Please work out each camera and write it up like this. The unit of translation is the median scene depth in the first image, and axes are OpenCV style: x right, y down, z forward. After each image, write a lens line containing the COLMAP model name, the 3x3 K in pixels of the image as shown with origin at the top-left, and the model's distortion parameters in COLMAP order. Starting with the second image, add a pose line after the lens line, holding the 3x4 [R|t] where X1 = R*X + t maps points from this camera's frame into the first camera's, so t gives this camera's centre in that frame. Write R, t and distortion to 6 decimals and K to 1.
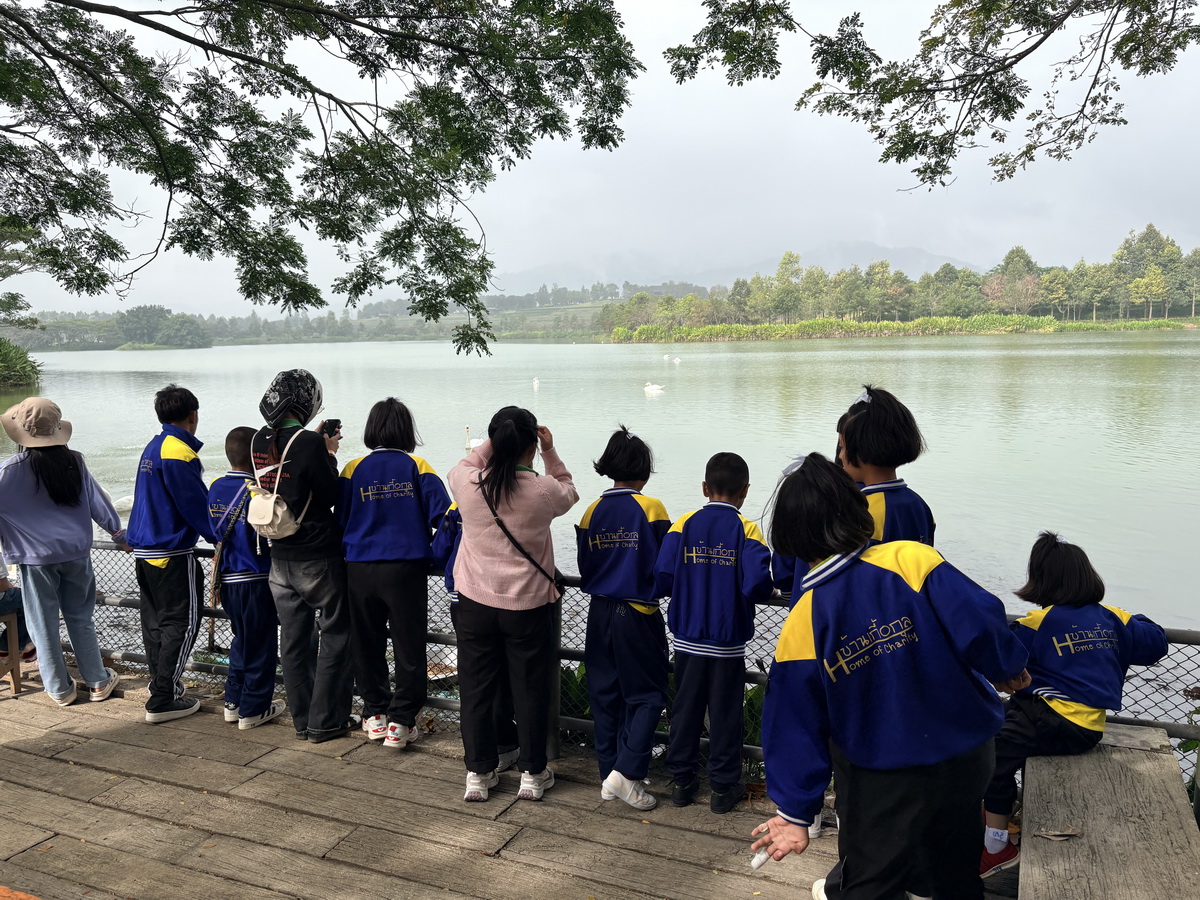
lens RADIAL K [[912.3, 0, 600.0], [0, 912.3, 450.0], [0, 0, 1]] dist [0.043622, -0.065484]
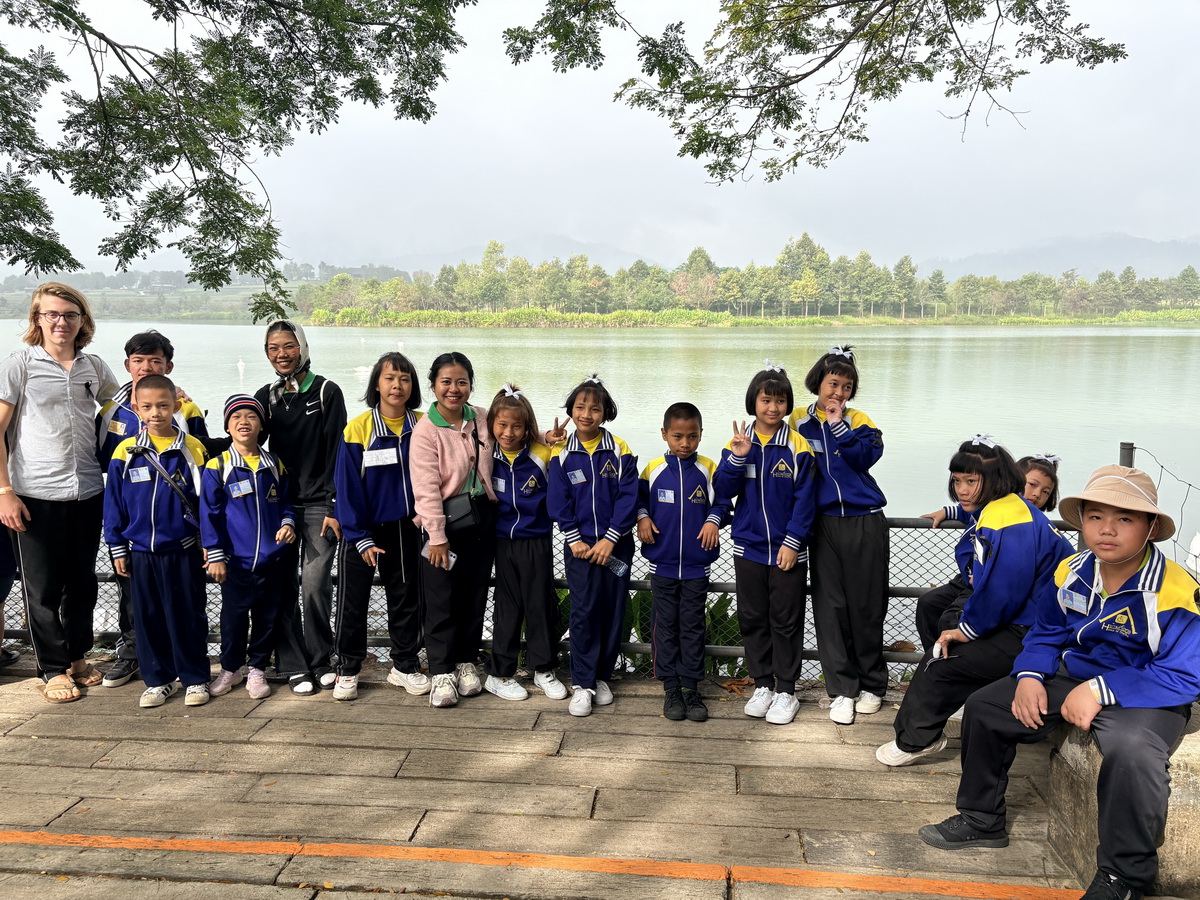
lens RADIAL K [[918.7, 0, 598.0], [0, 918.7, 465.9], [0, 0, 1]] dist [-0.000202, -0.011573]
pose [[0.947298, -0.027033, 0.319210, -0.138540], [0.018062, 0.999355, 0.031032, 0.020127], [-0.319843, -0.023631, 0.947176, -0.020960]]
